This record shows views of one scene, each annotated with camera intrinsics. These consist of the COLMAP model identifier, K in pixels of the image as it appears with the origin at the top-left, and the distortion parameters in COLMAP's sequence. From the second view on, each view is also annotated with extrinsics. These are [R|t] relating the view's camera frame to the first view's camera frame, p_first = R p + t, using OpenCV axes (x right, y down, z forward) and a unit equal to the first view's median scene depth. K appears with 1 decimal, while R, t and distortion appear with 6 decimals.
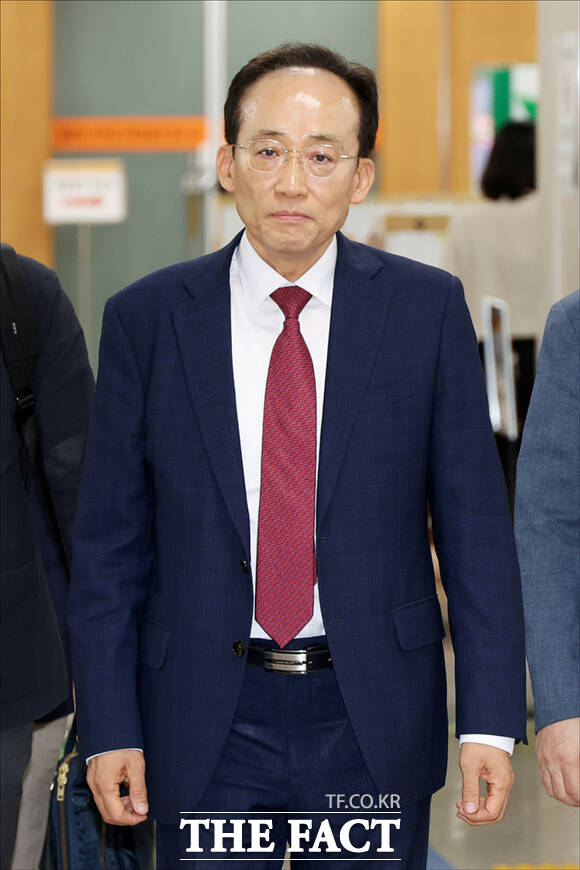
lens RADIAL K [[4237.5, 0, 289.6], [0, 4237.5, 434.7], [0, 0, 1]] dist [1.778677, 0.000000]
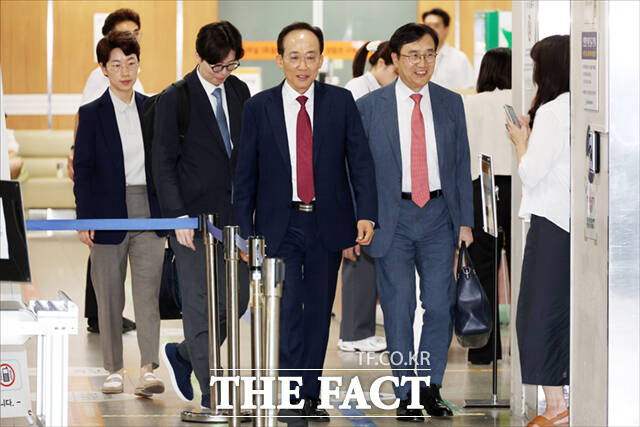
lens RADIAL K [[4383.0, 0, 319.1], [0, 4383.0, 214.8], [0, 0, 1]] dist [0.243367, 0.000000]
pose [[0.997753, -0.062295, -0.024682, 0.093539], [0.061298, 0.997347, -0.039269, 0.195950], [0.027062, 0.037667, 0.998924, -2.463848]]
